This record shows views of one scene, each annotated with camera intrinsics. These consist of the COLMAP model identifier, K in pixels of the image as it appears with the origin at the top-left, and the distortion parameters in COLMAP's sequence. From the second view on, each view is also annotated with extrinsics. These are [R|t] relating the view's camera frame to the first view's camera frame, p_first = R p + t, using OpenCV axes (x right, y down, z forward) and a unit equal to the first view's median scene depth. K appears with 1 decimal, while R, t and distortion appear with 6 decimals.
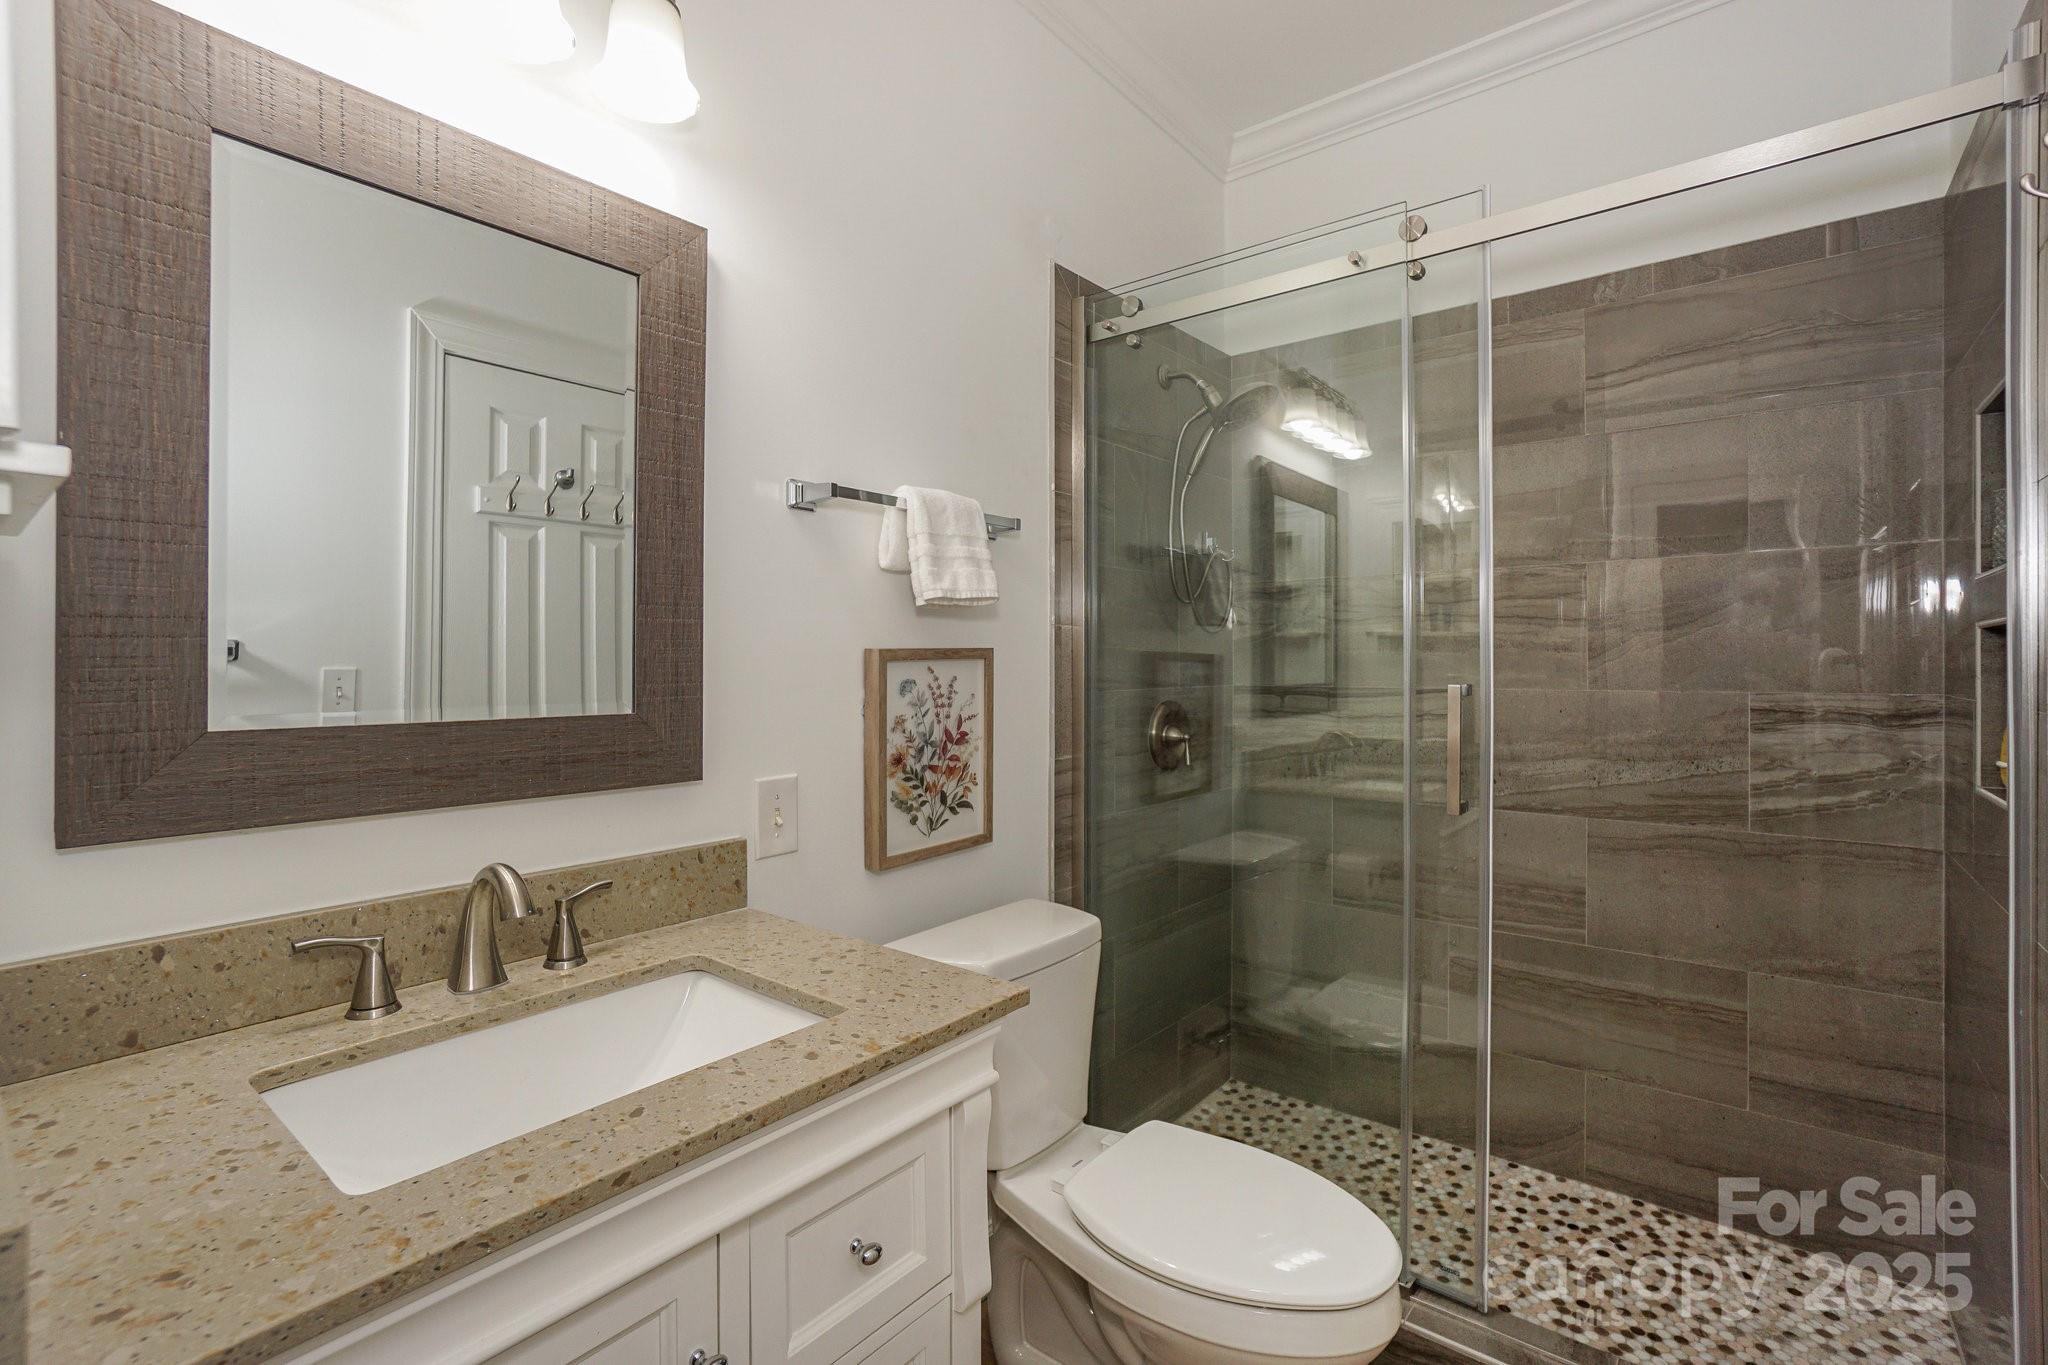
lens RADIAL K [[910.1, 0, 1018.8], [0, 910.1, 638.2], [0, 0, 1]] dist [-0.033508, 0.017422]
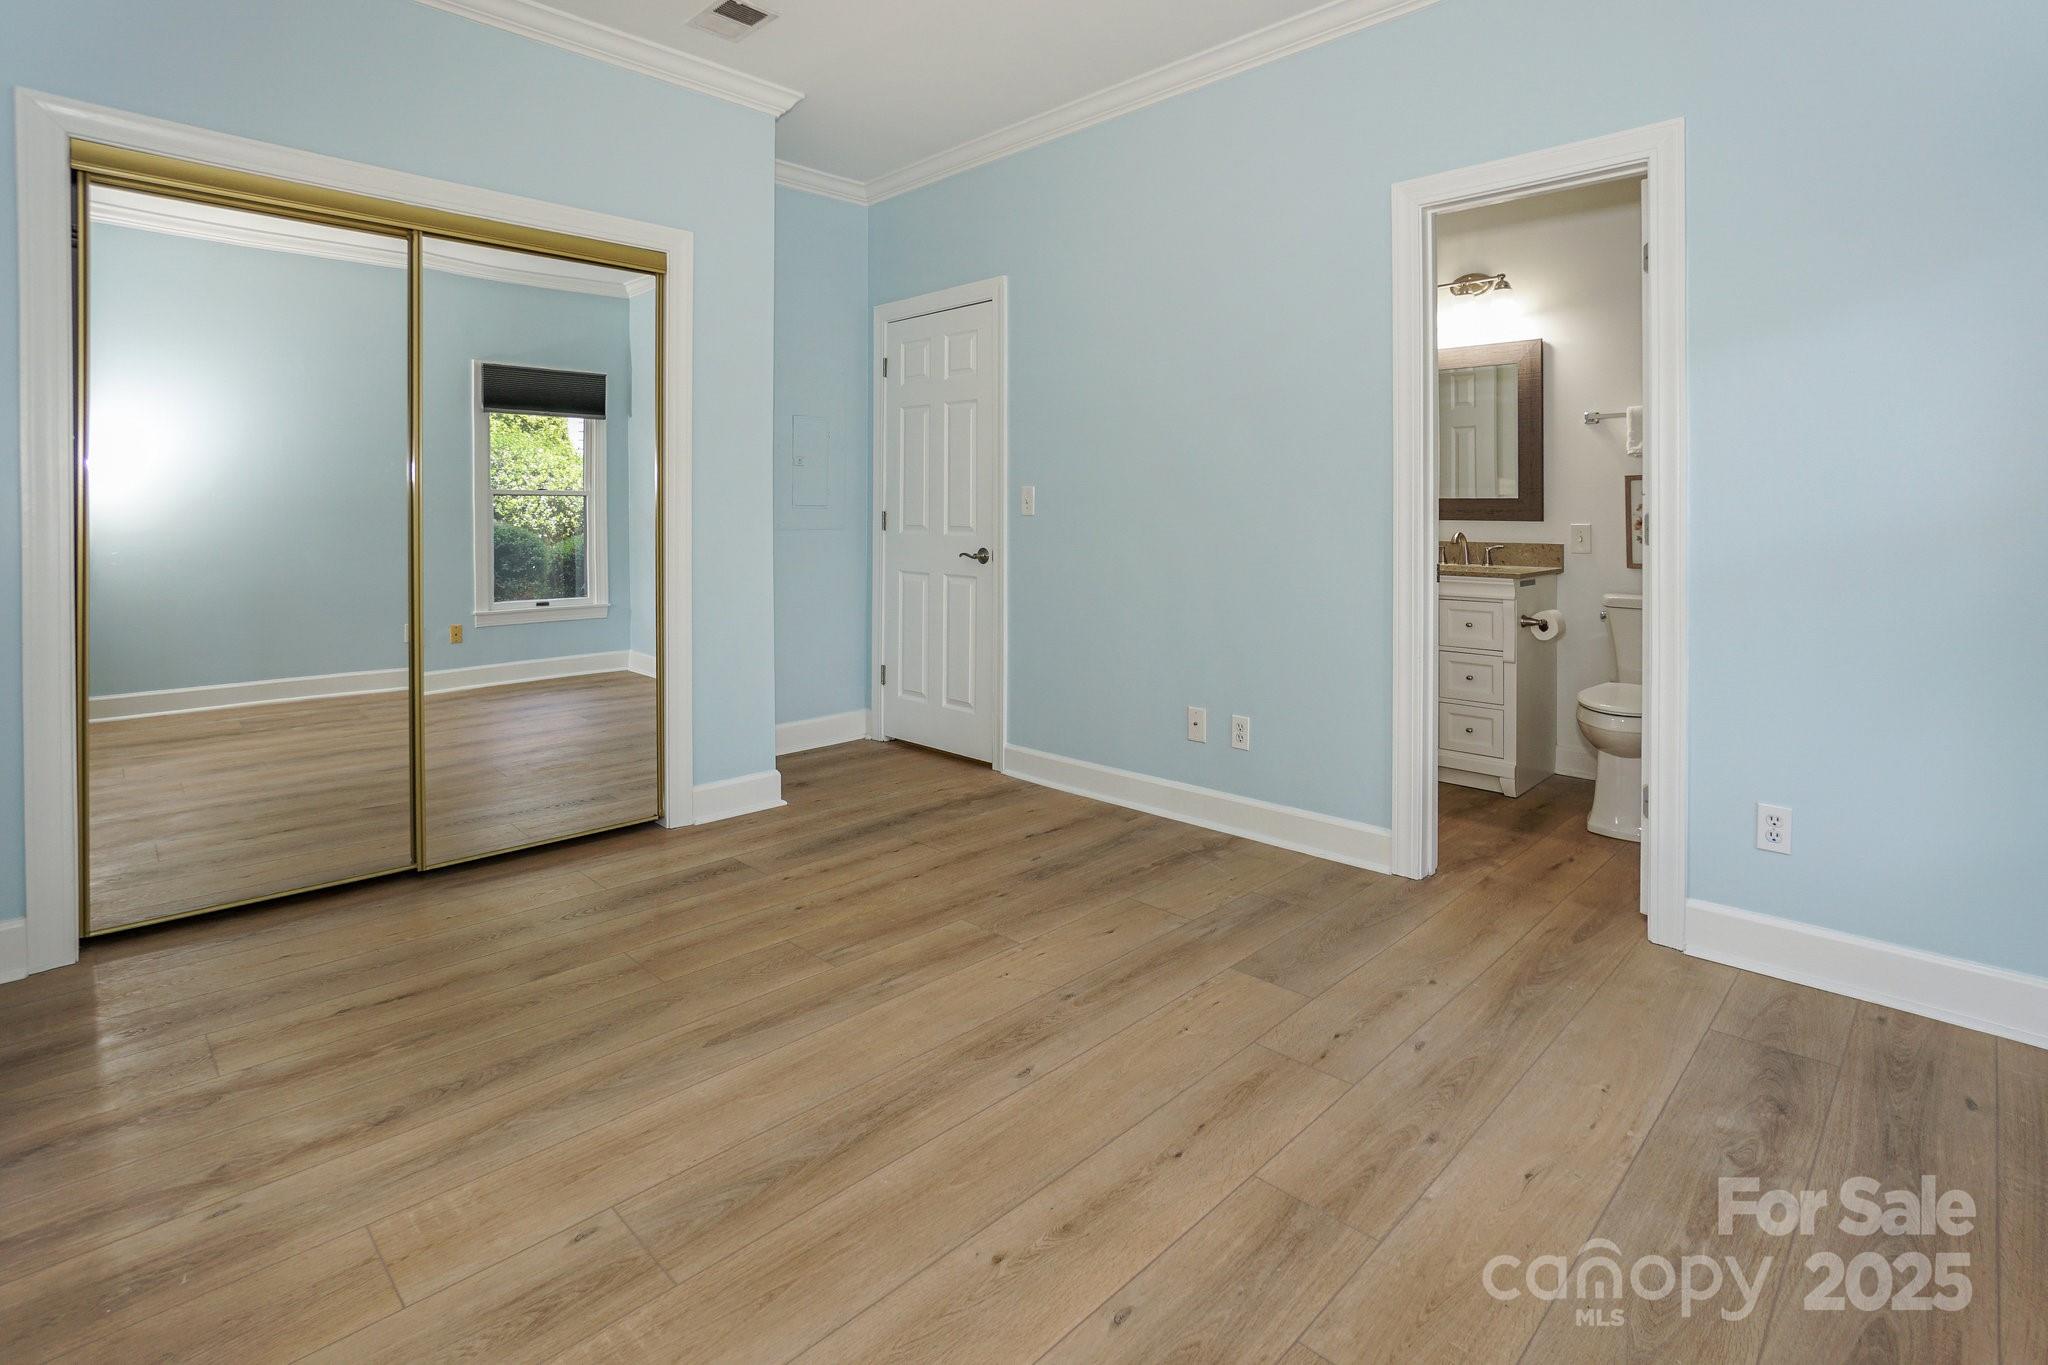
lens RADIAL K [[910.1, 0, 1018.8], [0, 910.1, 638.2], [0, 0, 1]] dist [-0.033508, 0.017422]
pose [[-0.139469, 0.144450, -0.979634, 3.098328], [0.002450, 0.989350, 0.145534, 0.108194], [0.990223, 0.017898, -0.138337, -0.327466]]
